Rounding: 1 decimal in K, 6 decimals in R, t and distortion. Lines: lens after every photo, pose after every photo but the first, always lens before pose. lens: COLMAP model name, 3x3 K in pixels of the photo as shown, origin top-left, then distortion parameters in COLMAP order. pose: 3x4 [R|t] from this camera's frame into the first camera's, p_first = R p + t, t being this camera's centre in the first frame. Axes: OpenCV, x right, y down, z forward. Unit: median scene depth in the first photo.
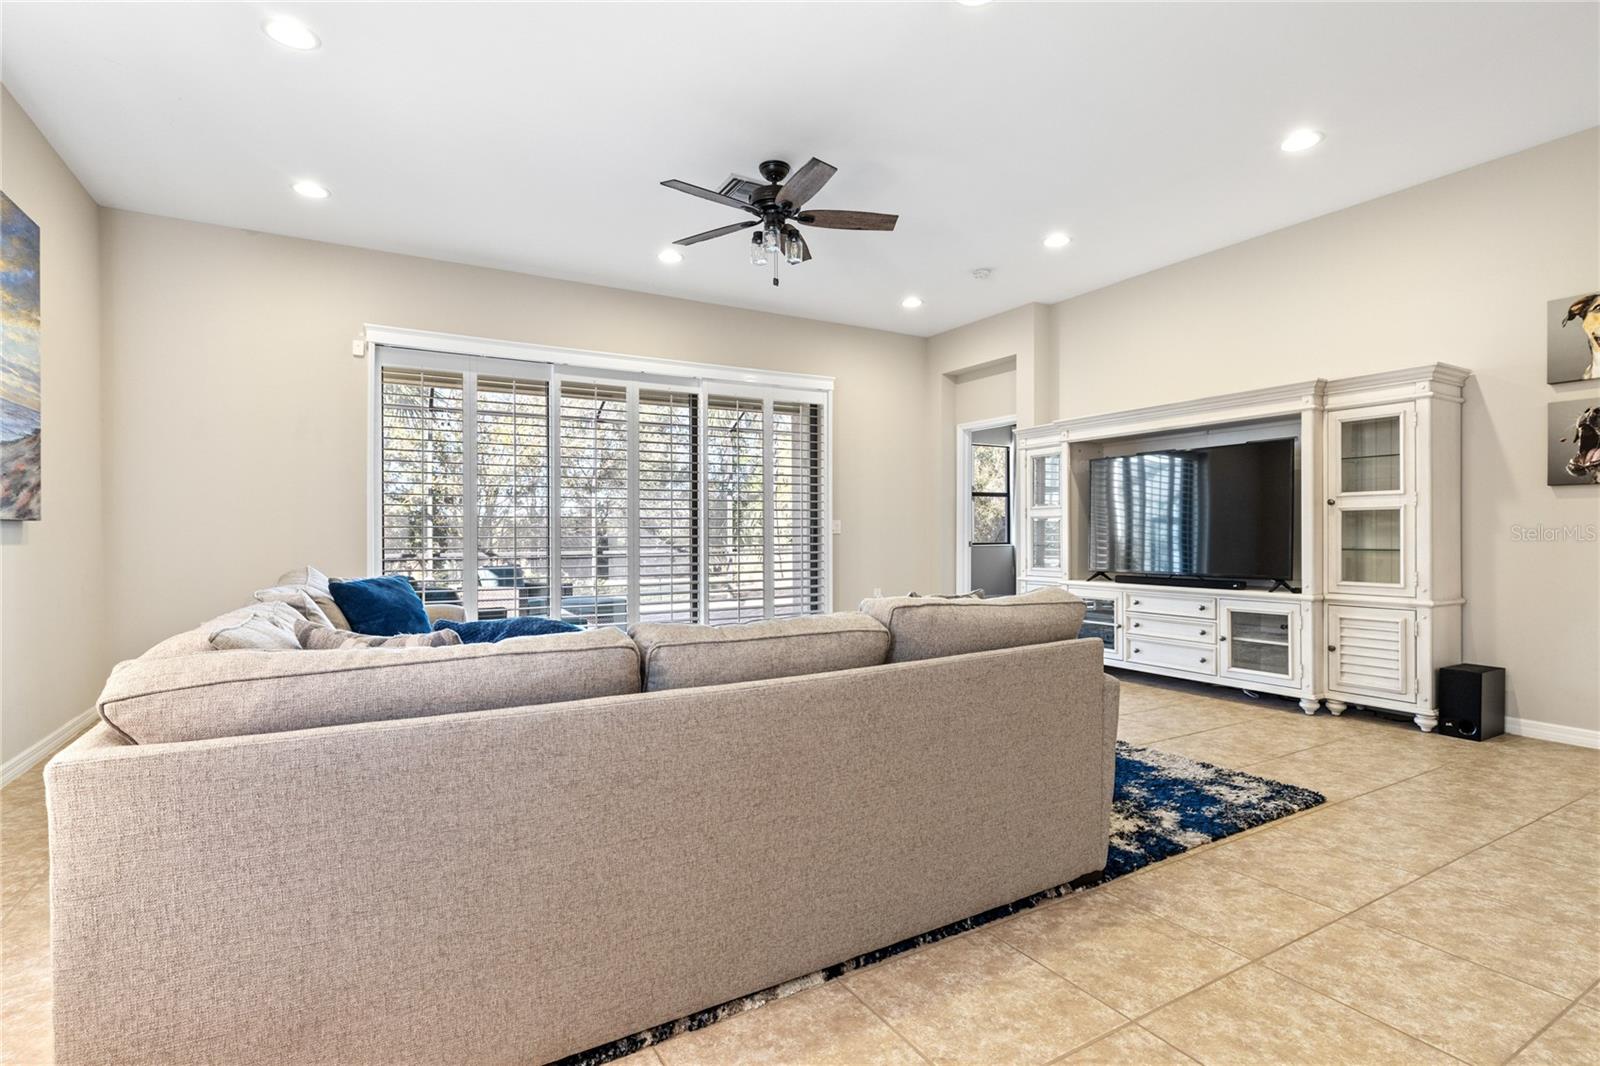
lens RADIAL K [[778.3, 0, 792.0], [0, 778.3, 525.1], [0, 0, 1]] dist [-0.002079, 0.000526]
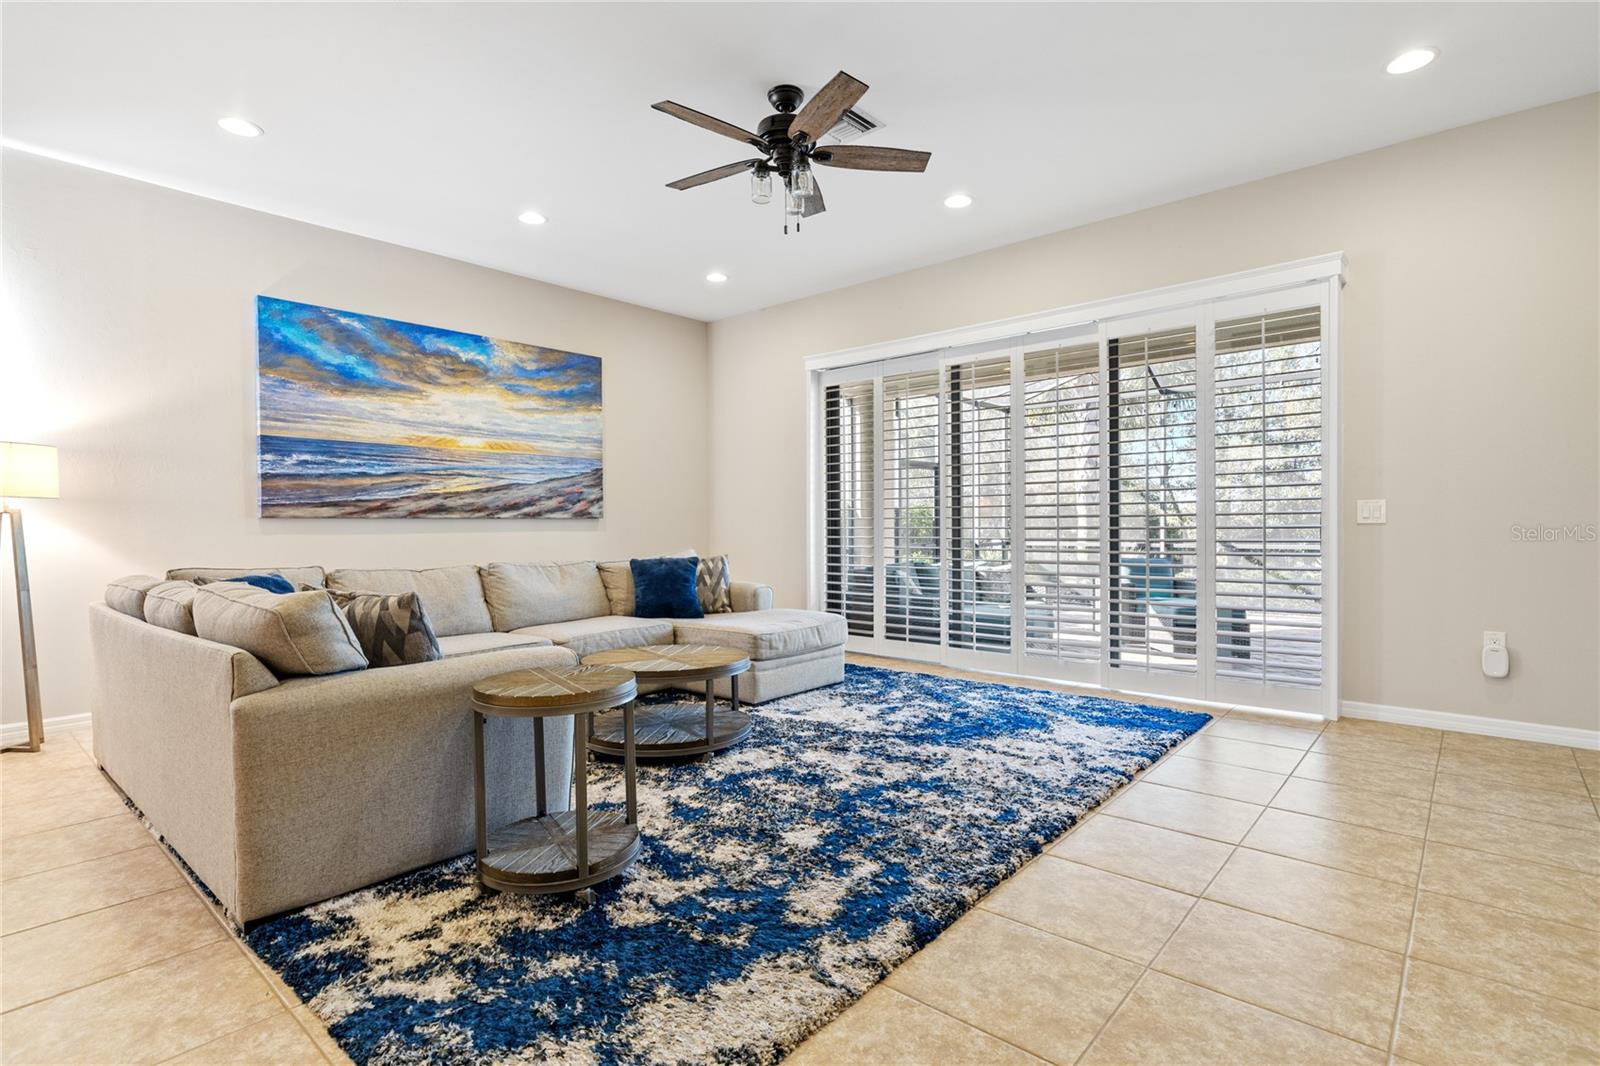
lens RADIAL K [[778.3, 0, 809.1], [0, 778.3, 535.8], [0, 0, 1]] dist [-0.002079, 0.000526]
pose [[0.326816, 0.013865, -0.944986, 0.752518], [0.010245, 0.999782, 0.018212, 0.006388], [0.945033, -0.015633, 0.326602, 0.708580]]
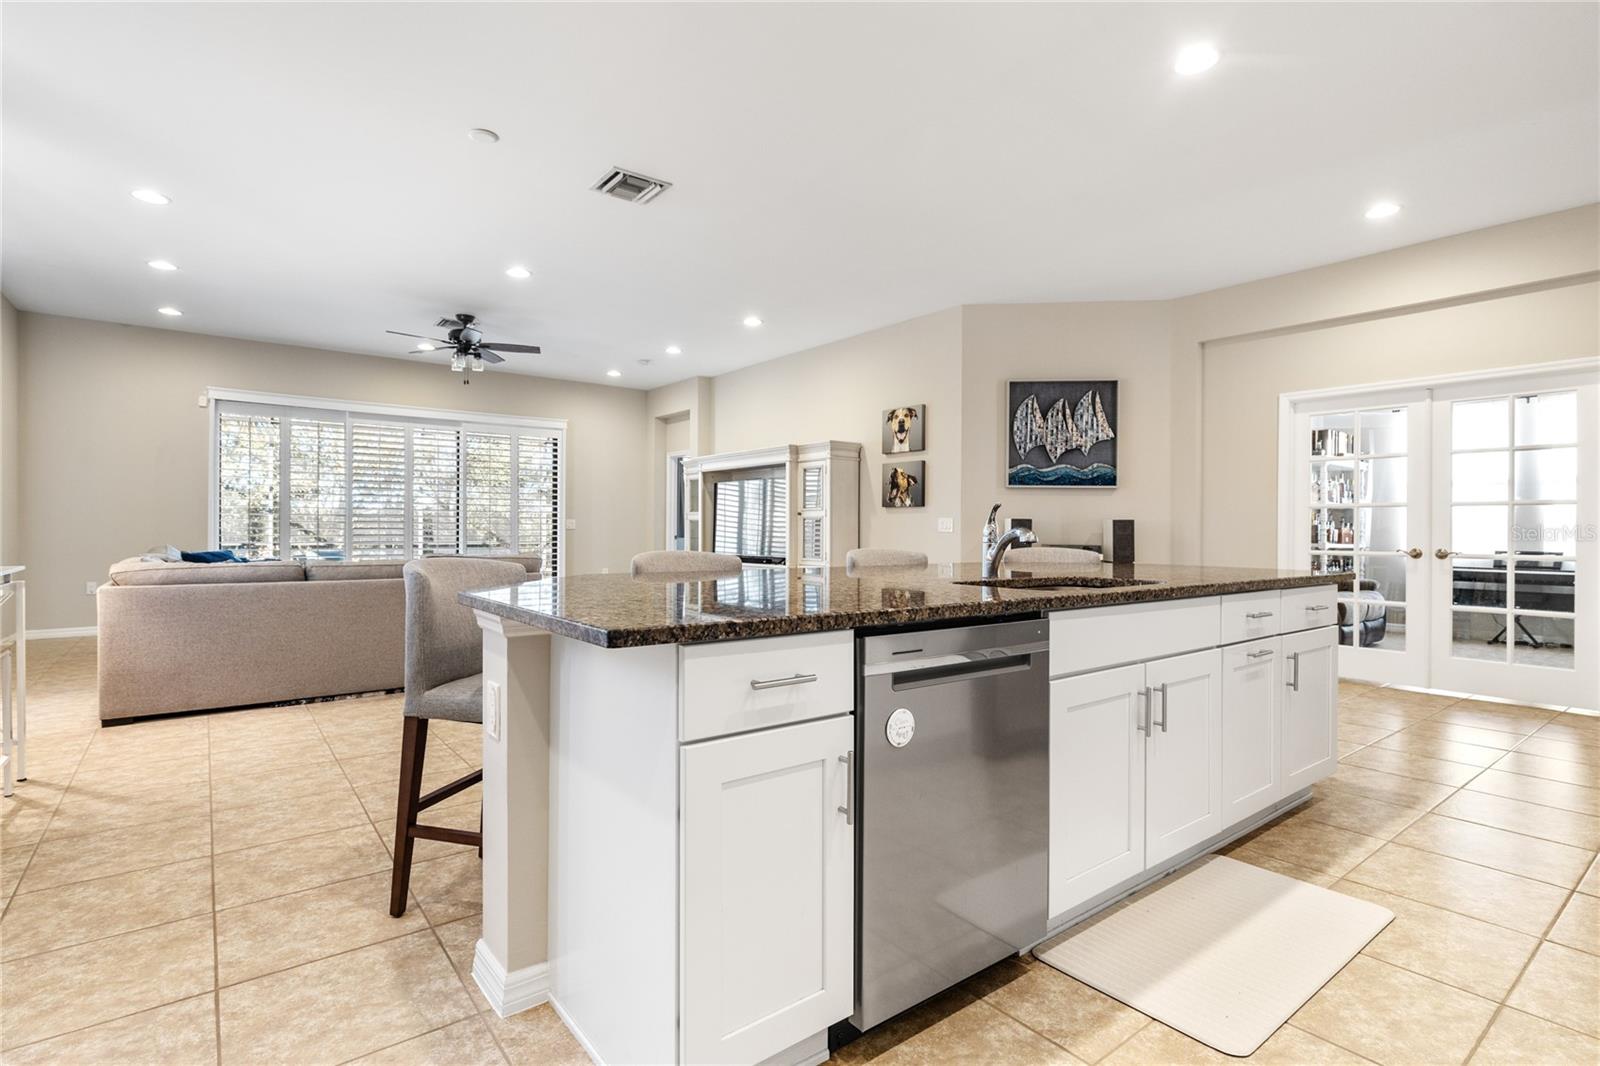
lens RADIAL K [[778.3, 0, 795.7], [0, 778.3, 525.8], [0, 0, 1]] dist [-0.002079, 0.000526]
pose [[0.990688, 0.010744, 0.135728, 0.449500], [-0.011350, 0.999929, 0.003689, -0.007991], [-0.135678, -0.005196, 0.990739, -0.771910]]
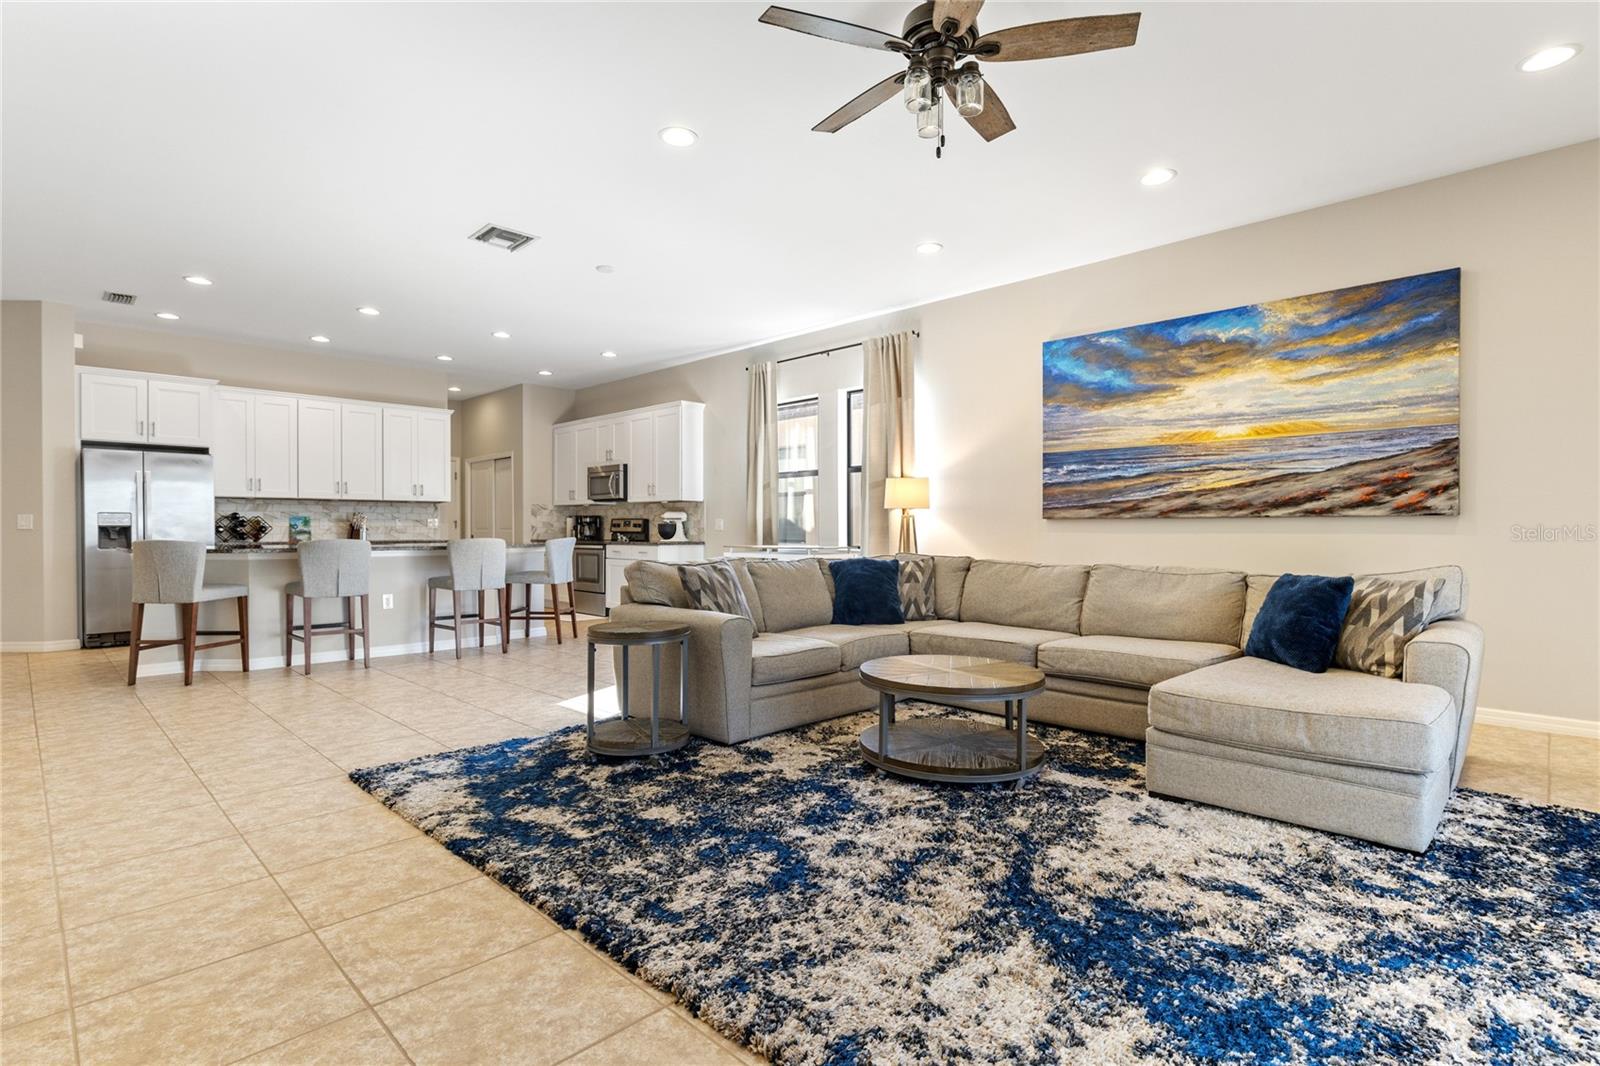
lens RADIAL K [[778.3, 0, 800.7], [0, 778.3, 538.1], [0, 0, 1]] dist [-0.002079, 0.000526]
pose [[-0.964714, 0.007354, -0.263197, 0.254409], [0.004717, 0.999932, 0.010651, 0.010602], [0.263257, 0.009034, -0.964683, 1.544149]]
